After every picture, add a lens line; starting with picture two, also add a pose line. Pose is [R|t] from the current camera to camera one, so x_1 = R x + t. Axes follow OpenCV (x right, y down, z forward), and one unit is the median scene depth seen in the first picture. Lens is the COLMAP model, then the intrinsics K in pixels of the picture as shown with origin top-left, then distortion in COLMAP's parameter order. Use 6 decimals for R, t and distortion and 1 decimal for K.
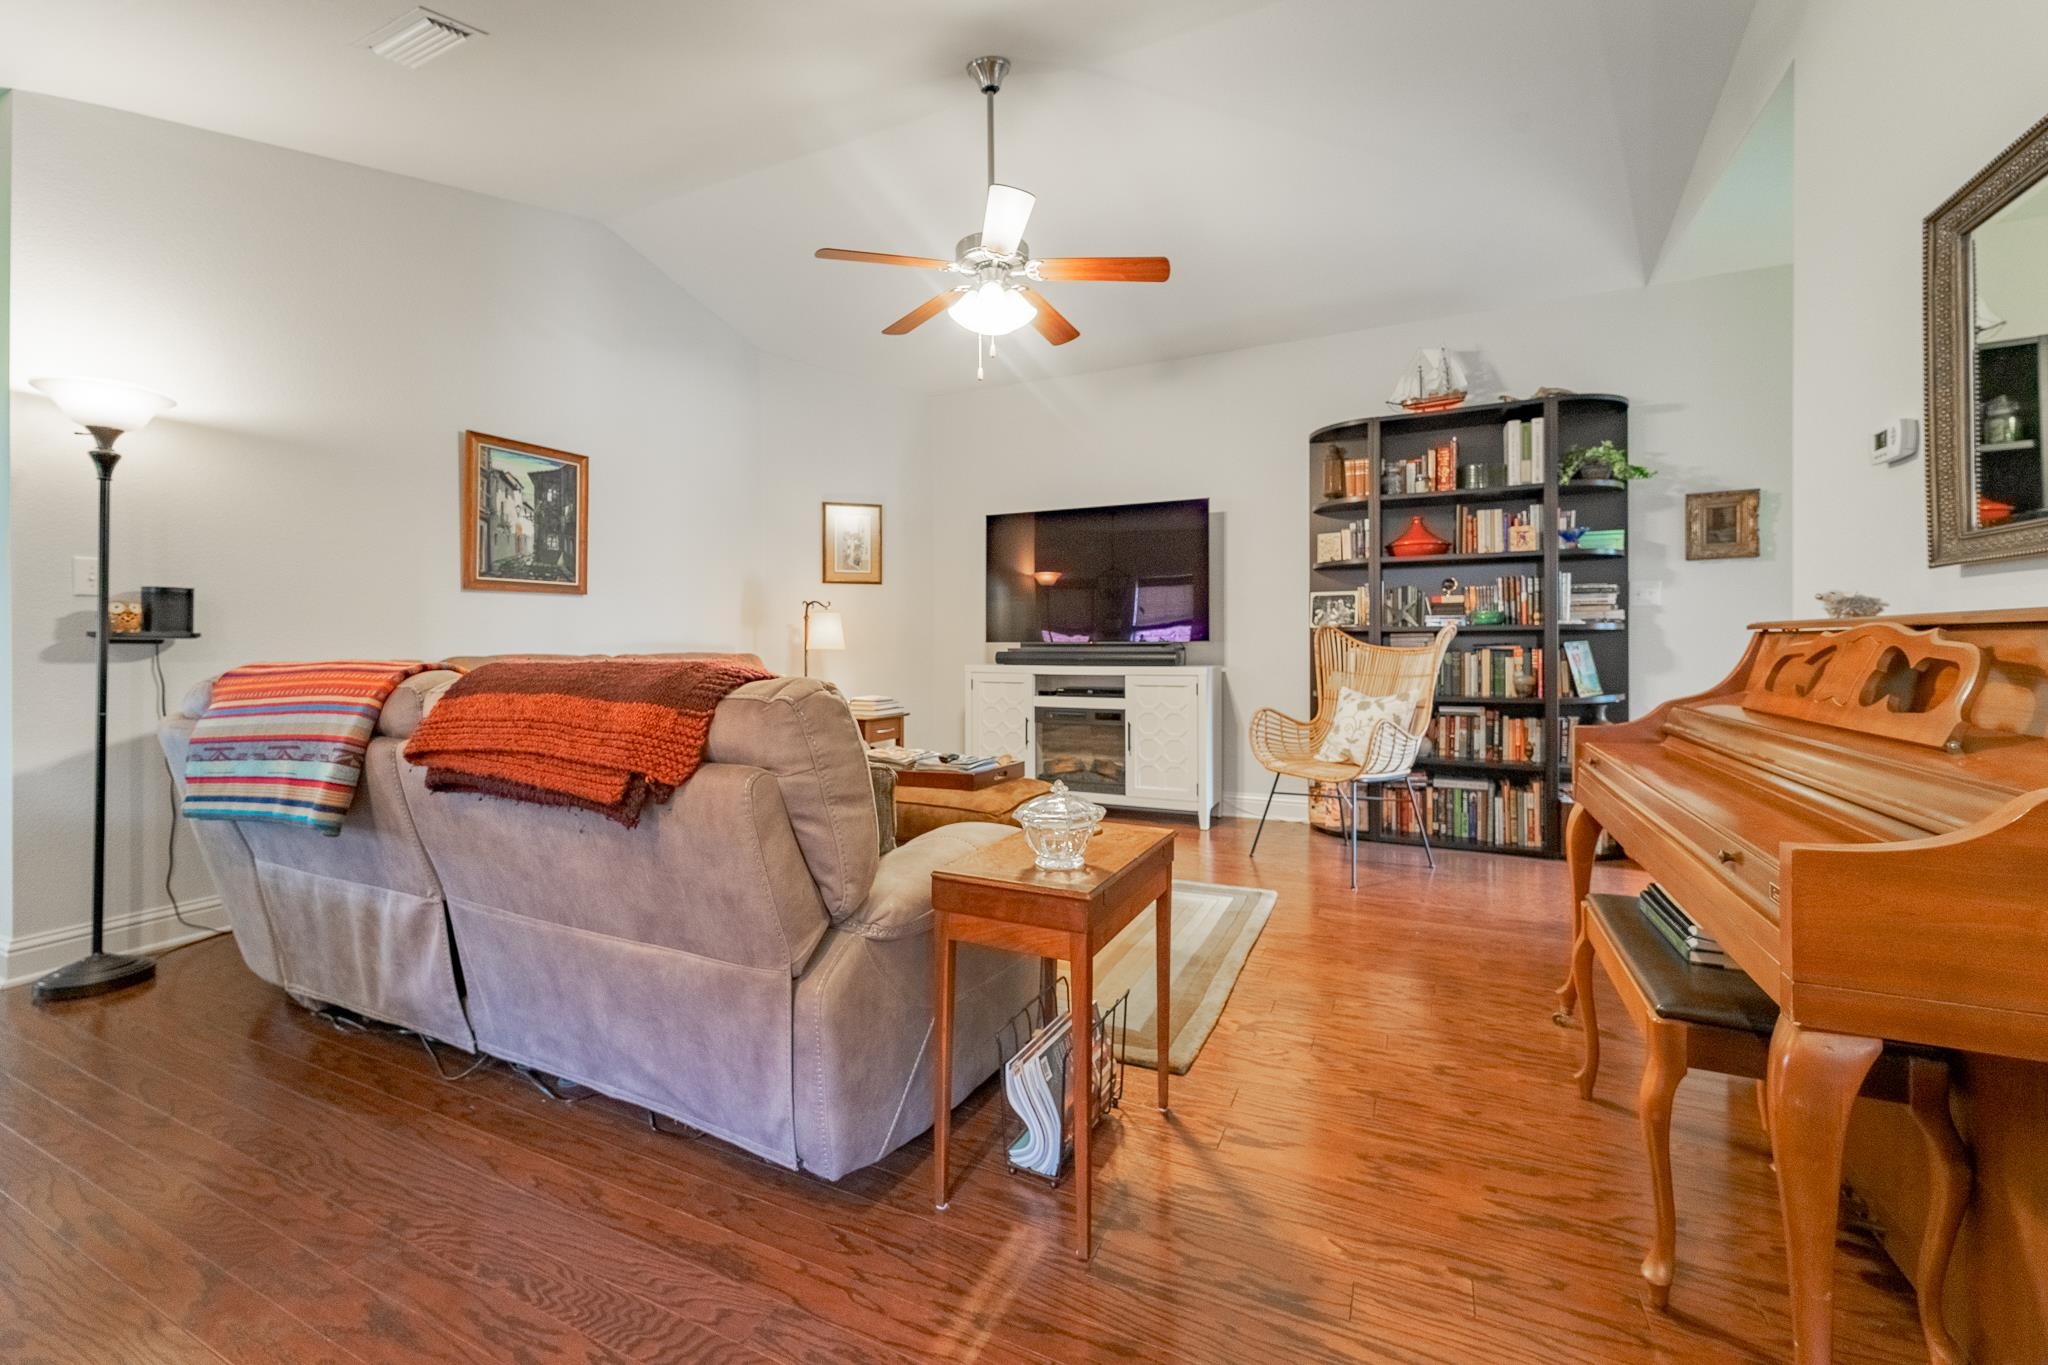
lens RADIAL K [[830.2, 0, 1052.6], [0, 830.2, 636.5], [0, 0, 1]] dist [0.004531, -0.001612]
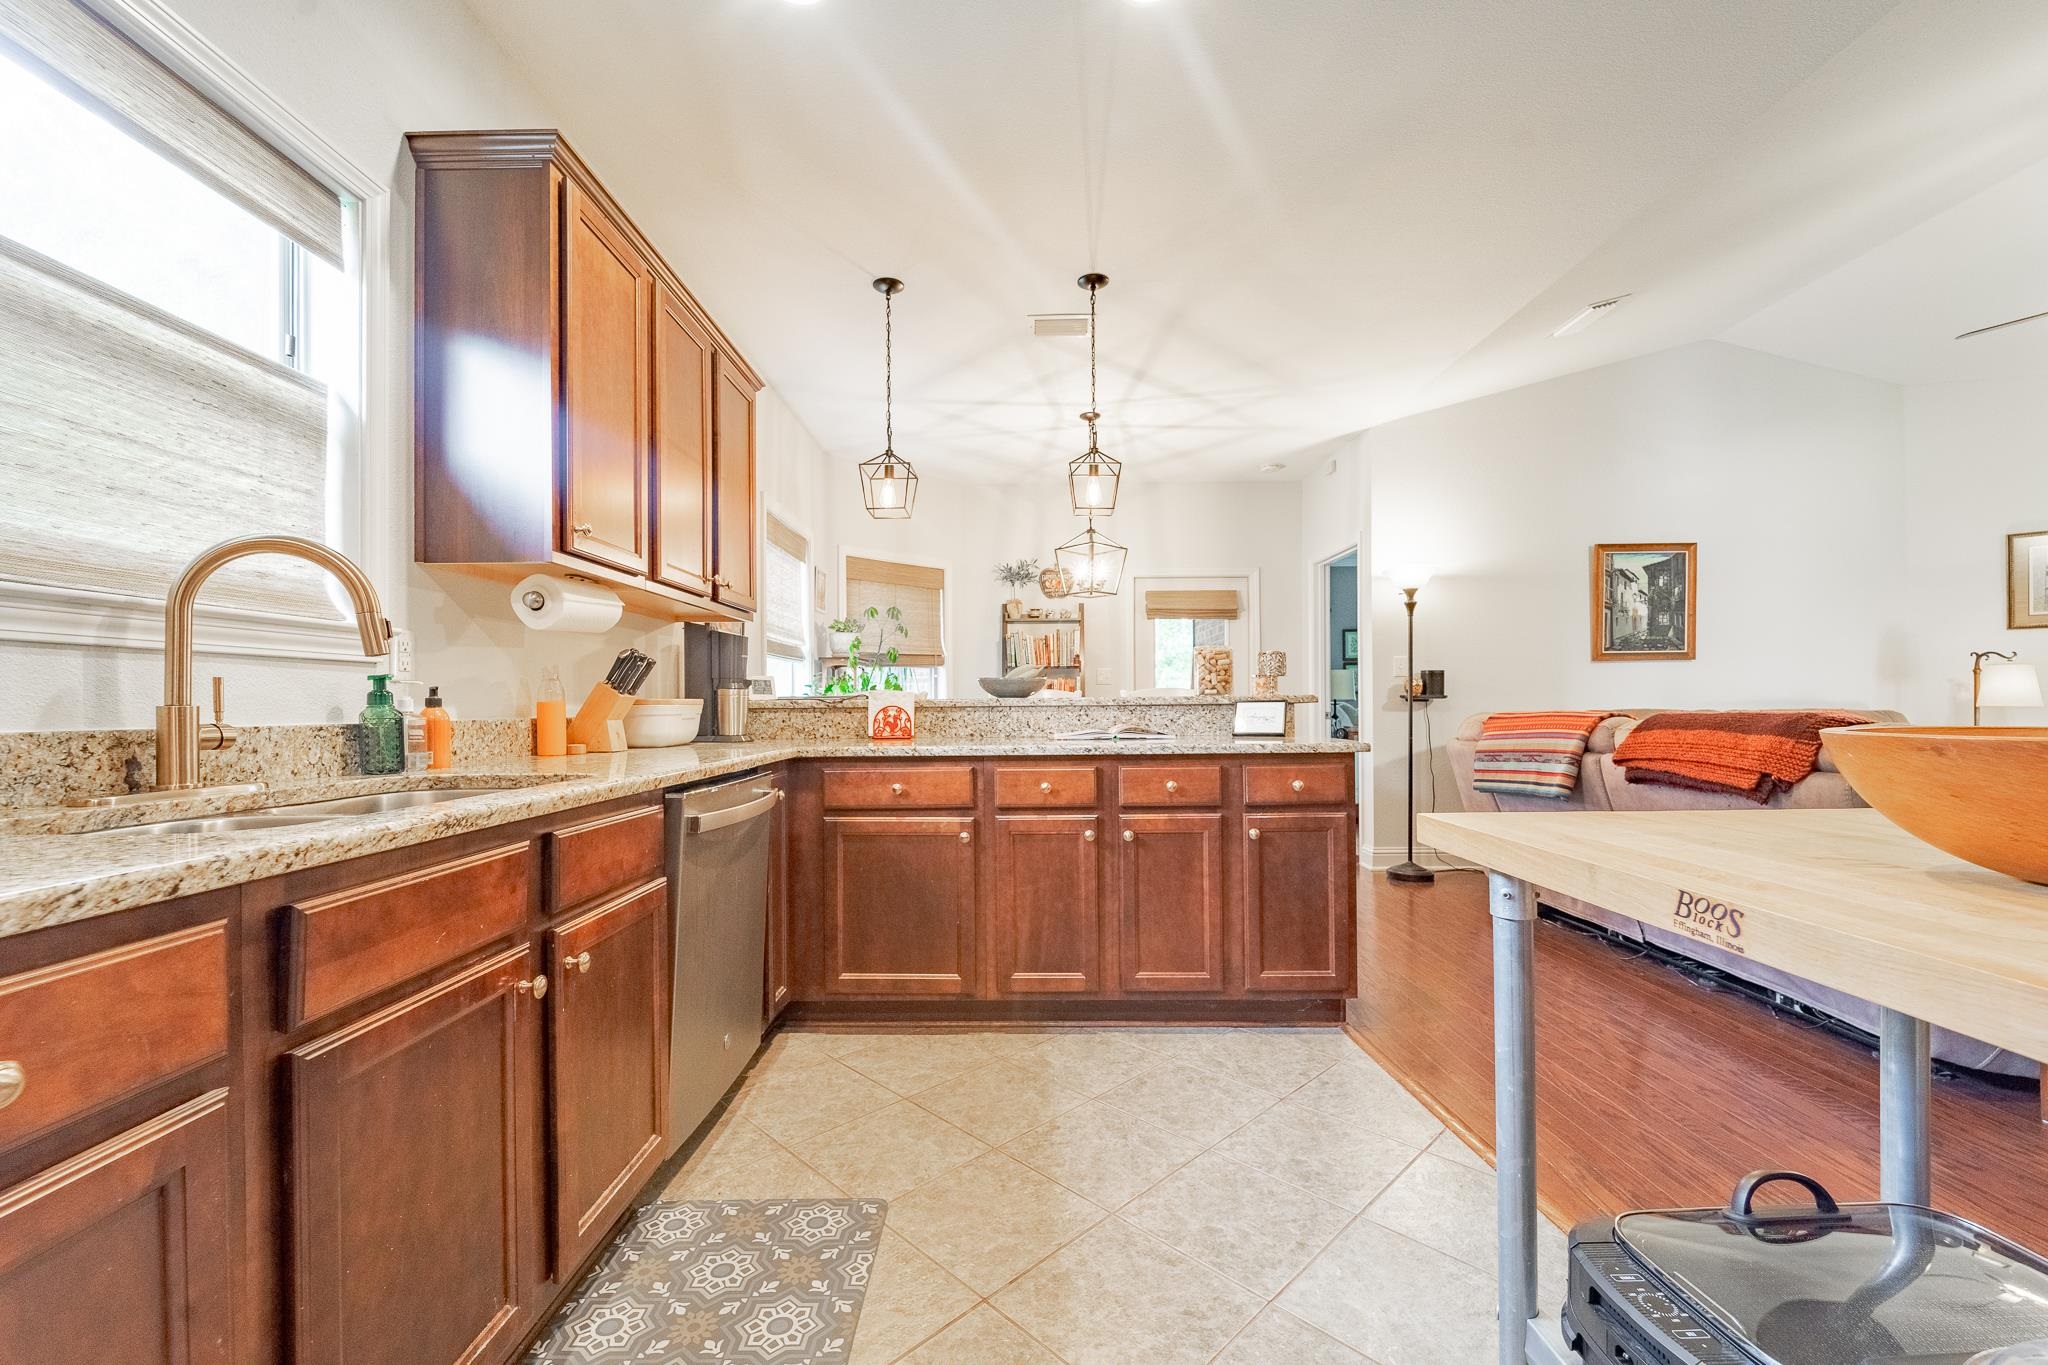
lens RADIAL K [[830.2, 0, 975.6], [0, 830.2, 706.1], [0, 0, 1]] dist [0.004531, -0.001612]
pose [[0.362959, 0.003440, -0.931799, 0.263910], [0.012051, 0.999892, 0.008385, -0.008520], [0.931727, -0.014273, 0.362879, -0.590249]]
